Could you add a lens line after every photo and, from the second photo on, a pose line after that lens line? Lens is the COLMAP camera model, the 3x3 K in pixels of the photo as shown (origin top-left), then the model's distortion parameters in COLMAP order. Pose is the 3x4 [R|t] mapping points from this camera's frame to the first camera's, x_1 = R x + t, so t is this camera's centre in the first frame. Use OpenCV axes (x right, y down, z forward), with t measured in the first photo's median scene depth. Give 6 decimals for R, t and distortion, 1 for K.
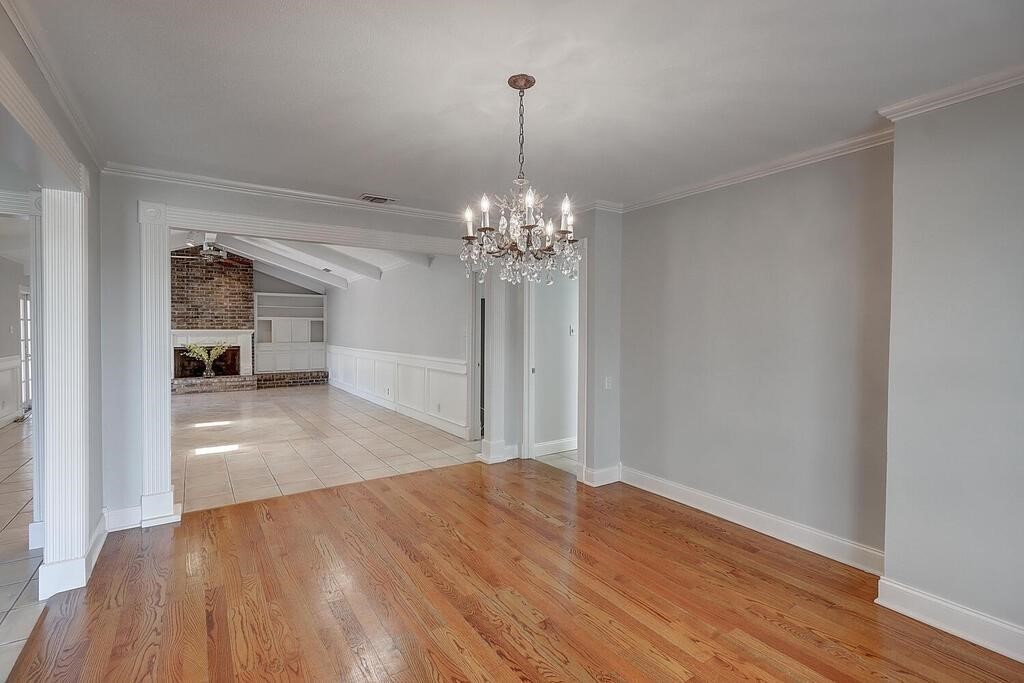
lens RADIAL K [[479.2, 0, 511.9], [0, 479.2, 340.4], [0, 0, 1]] dist [0.002722, 0.000047]
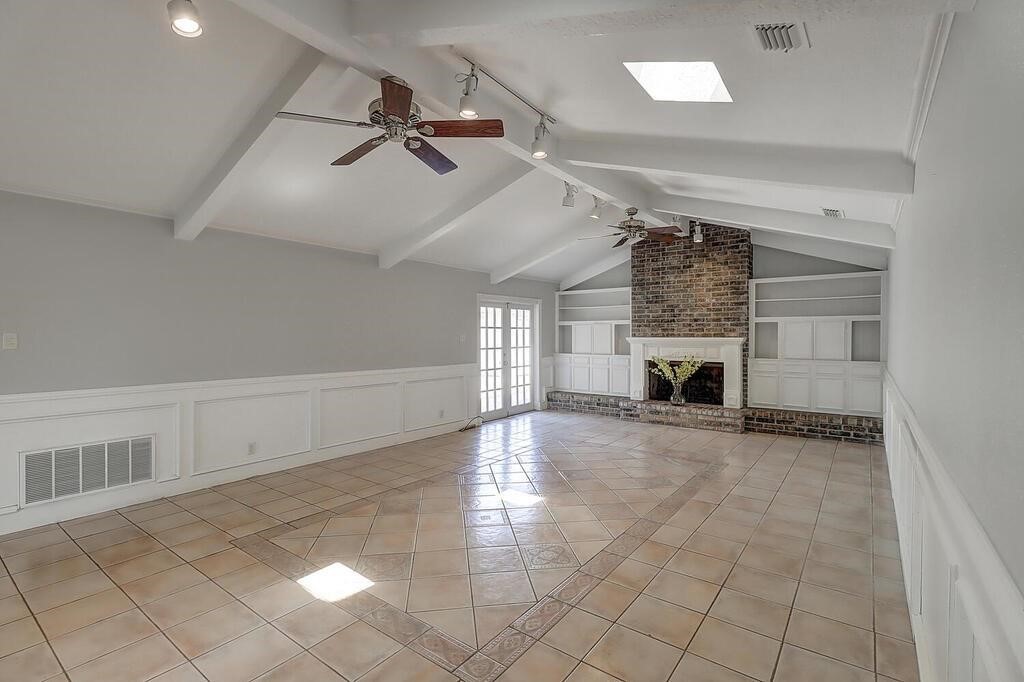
lens RADIAL K [[479.2, 0, 510.9], [0, 479.2, 337.2], [0, 0, 1]] dist [0.002722, 0.000047]
pose [[0.336628, 0.002405, -0.941635, -0.041525], [-0.018227, 0.999826, -0.003963, -0.015009], [0.941461, 0.018497, 0.336614, 0.499385]]
